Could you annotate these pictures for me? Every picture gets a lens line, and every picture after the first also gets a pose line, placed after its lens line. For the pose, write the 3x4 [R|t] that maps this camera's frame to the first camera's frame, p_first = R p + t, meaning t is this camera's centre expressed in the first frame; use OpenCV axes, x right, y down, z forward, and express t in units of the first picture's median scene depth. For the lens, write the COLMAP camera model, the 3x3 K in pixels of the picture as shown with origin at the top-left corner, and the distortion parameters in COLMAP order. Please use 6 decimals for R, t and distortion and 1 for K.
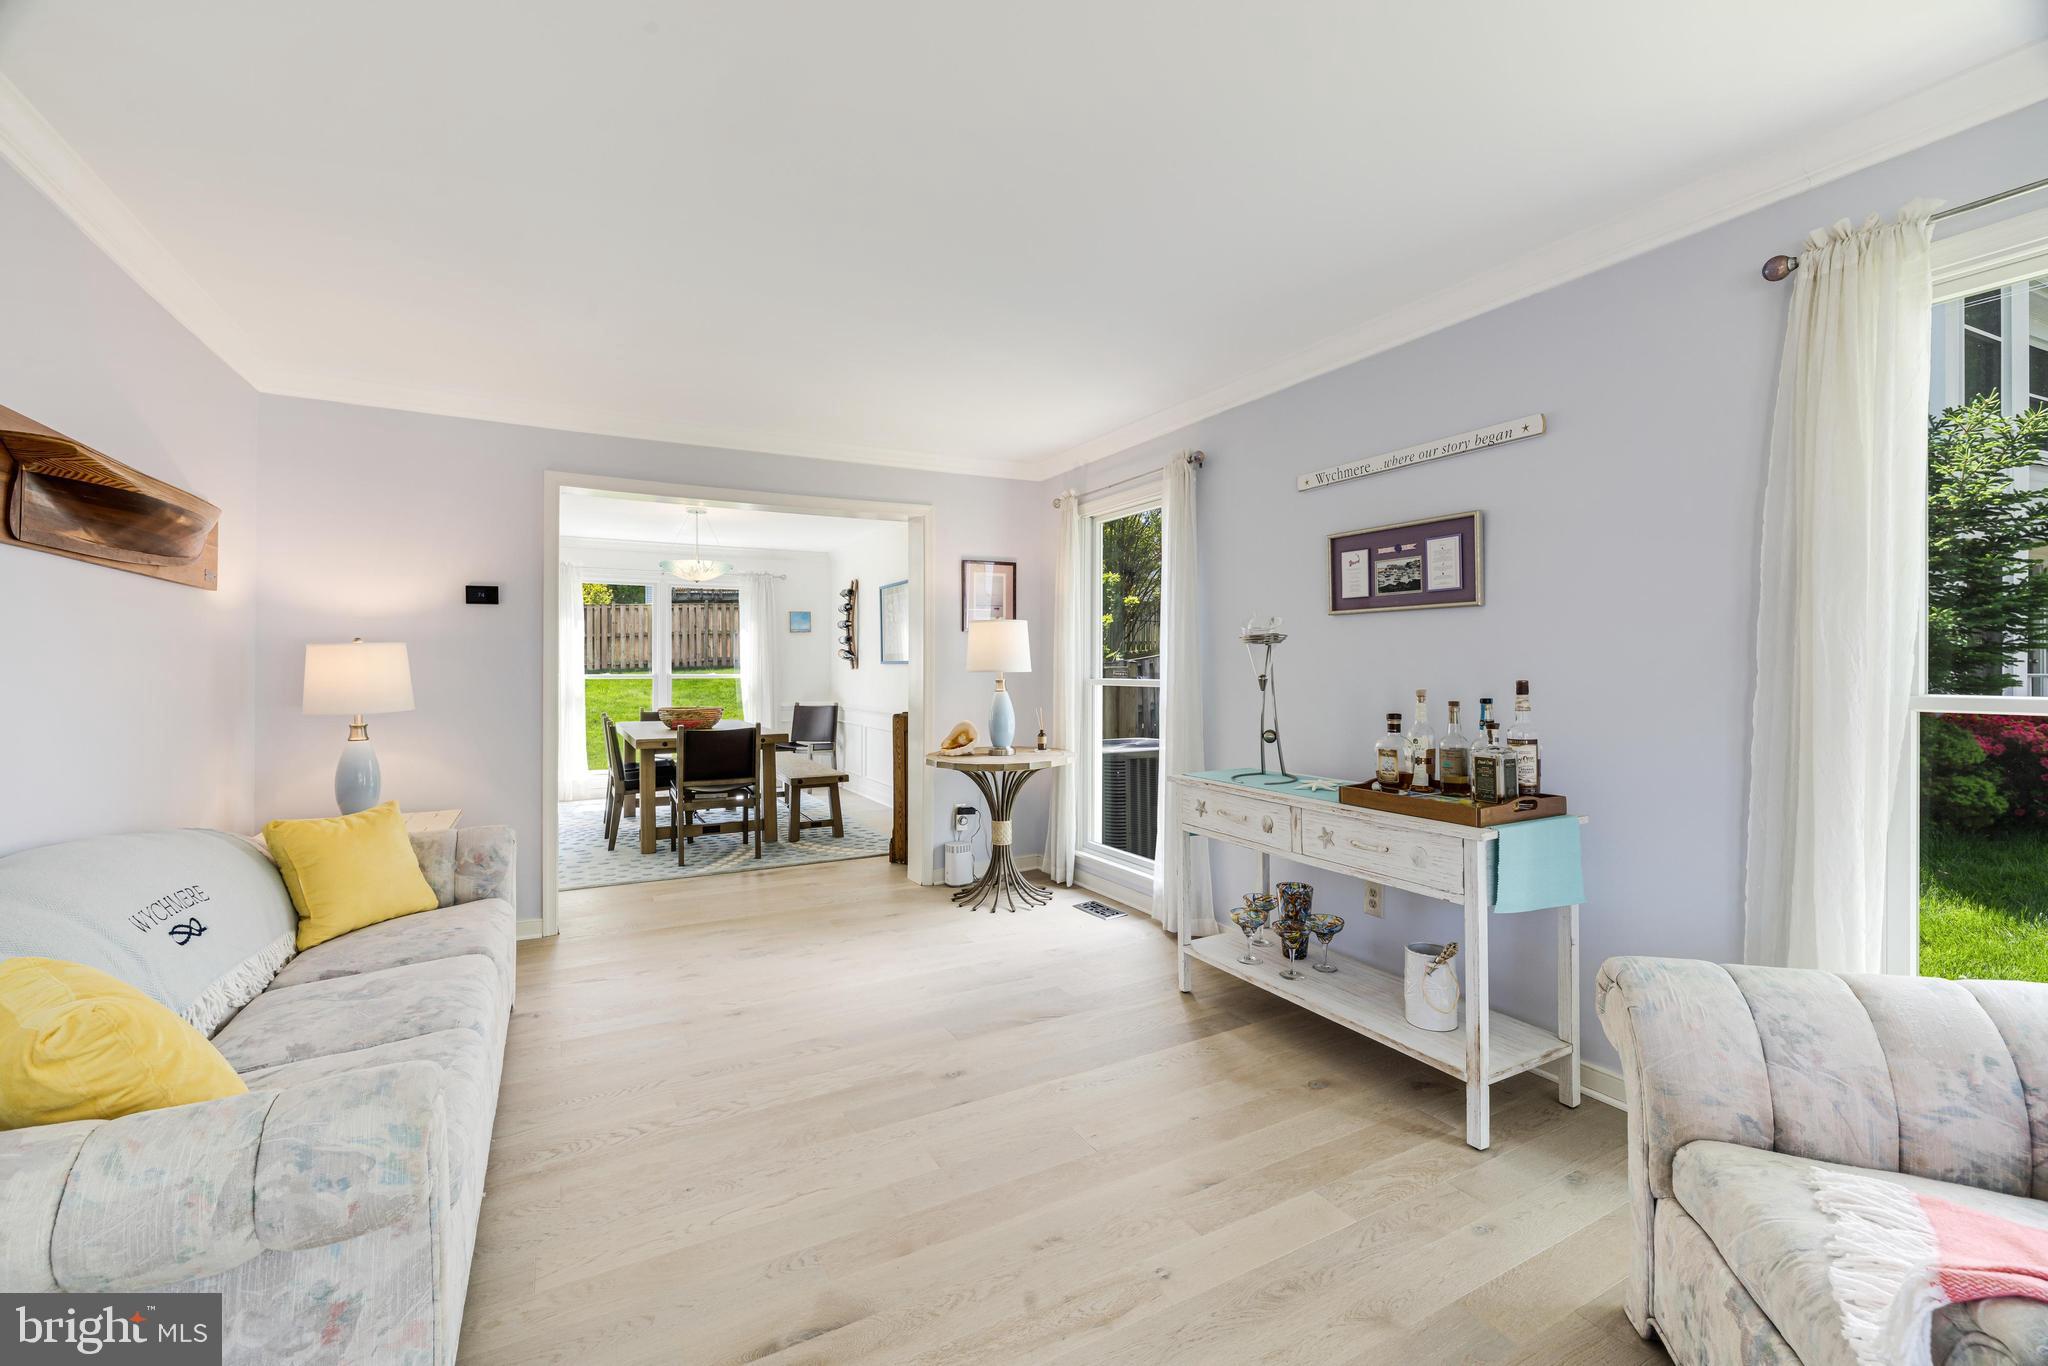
lens RADIAL K [[860.2, 0, 1019.4], [0, 860.2, 664.2], [0, 0, 1]] dist [-0.003709, 0.000368]
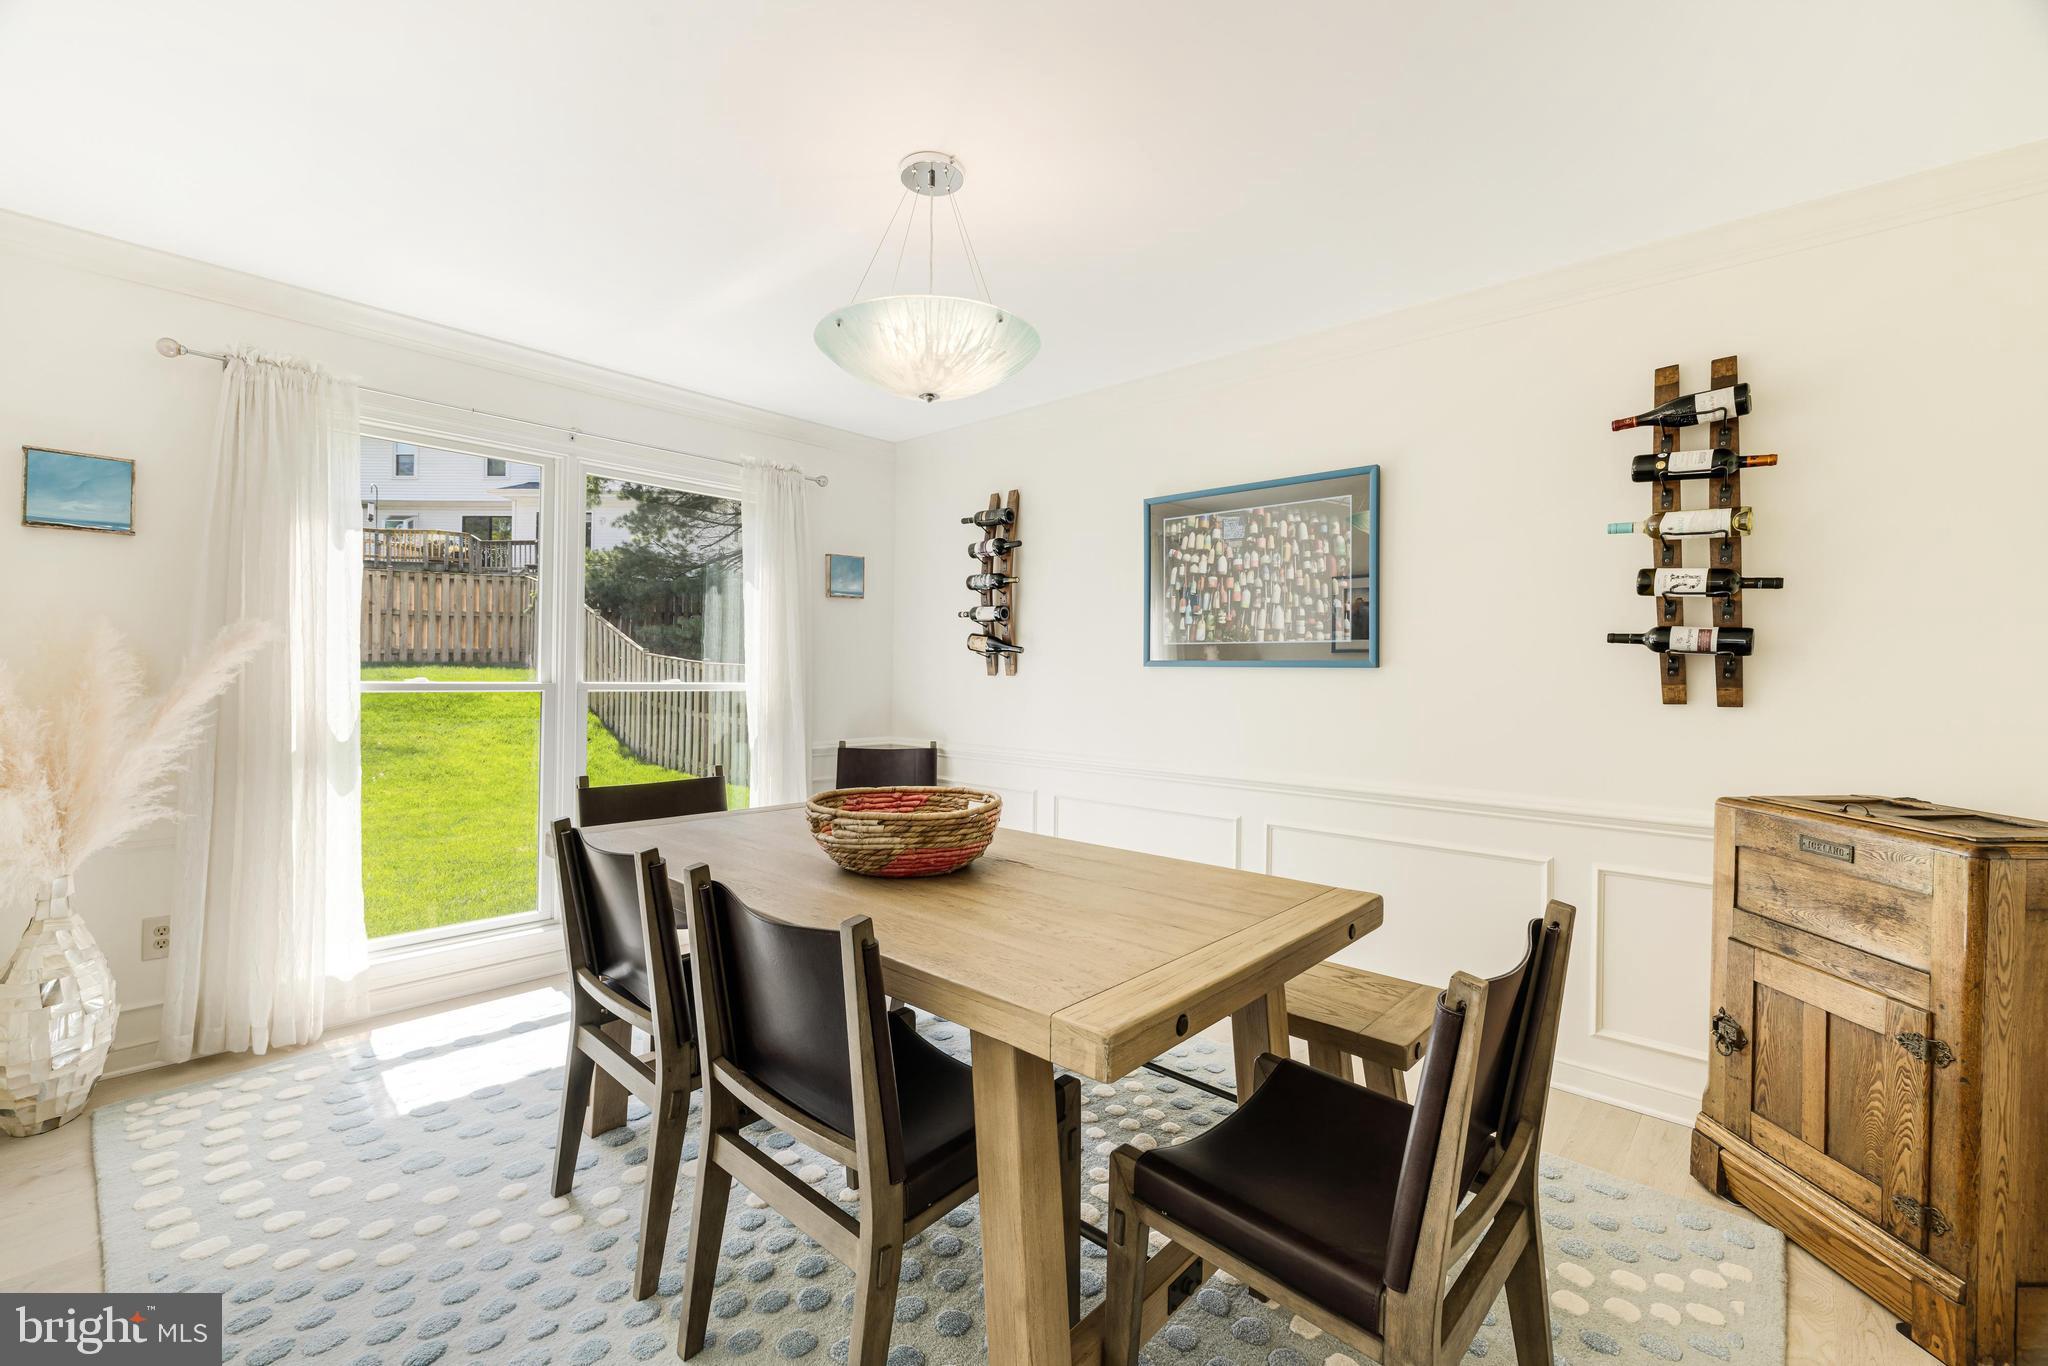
lens RADIAL K [[860.2, 0, 1021.6], [0, 860.2, 665.9], [0, 0, 1]] dist [-0.003709, 0.000368]
pose [[0.942819, 0.016640, 0.332888, -0.798215], [-0.016683, 0.999857, -0.002729, 0.004295], [-0.332886, -0.002980, 0.942962, 1.234982]]
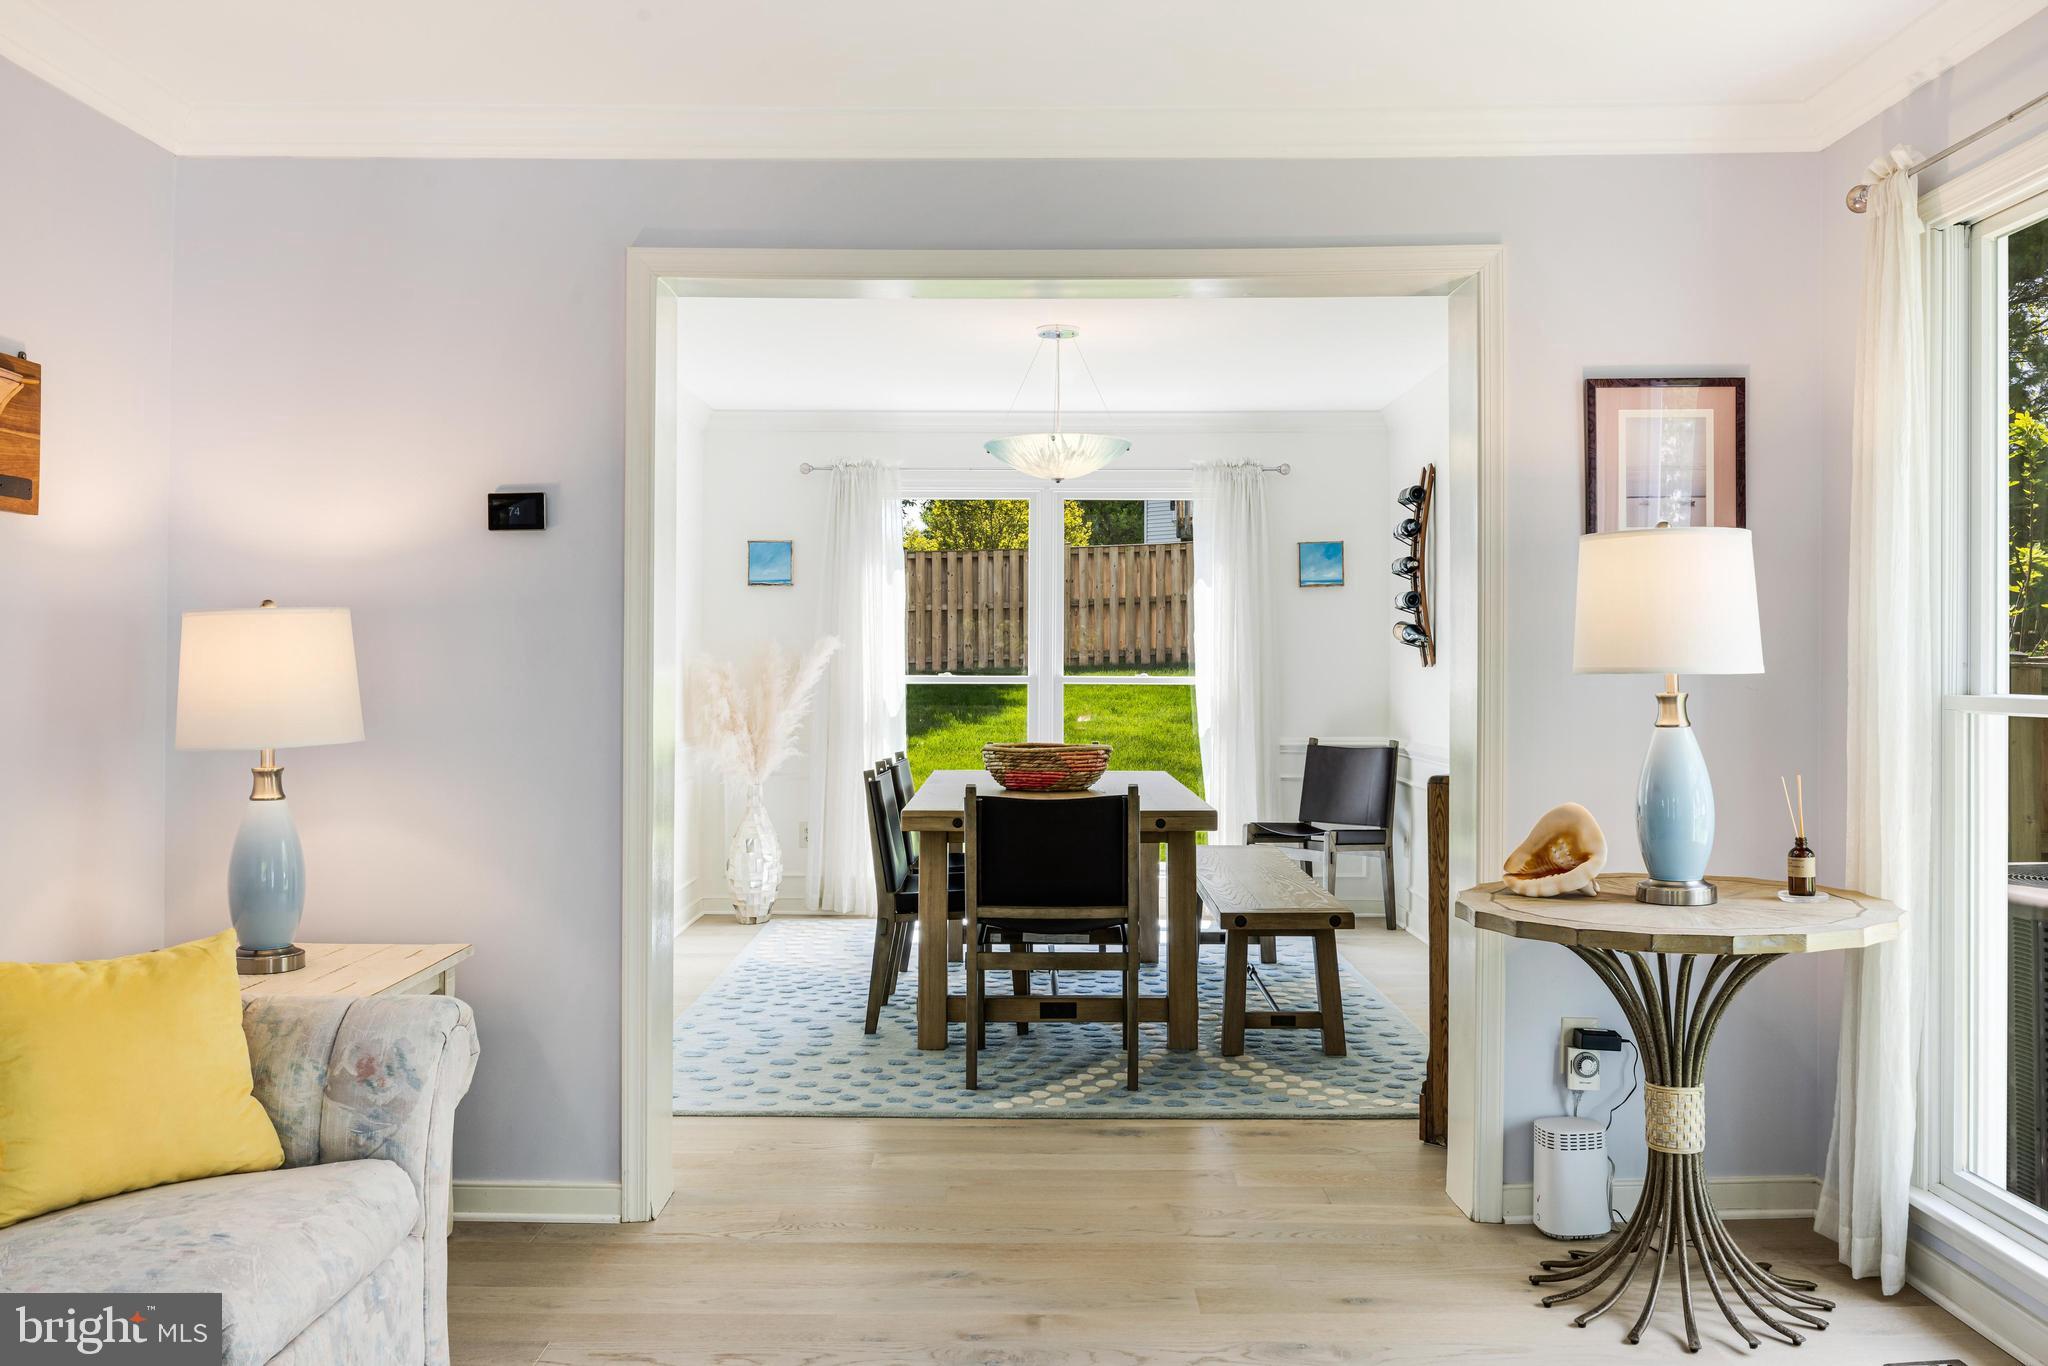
lens RADIAL K [[1687.9, 0, 1020.1], [0, 1687.9, 645.1], [0, 0, 1]] dist [-0.018960, 0.017645]
pose [[0.876929, -0.002752, -0.480612, 0.098559], [-0.000911, 0.999972, -0.007389, 0.003282], [0.480619, 0.006918, 0.876902, 0.306075]]
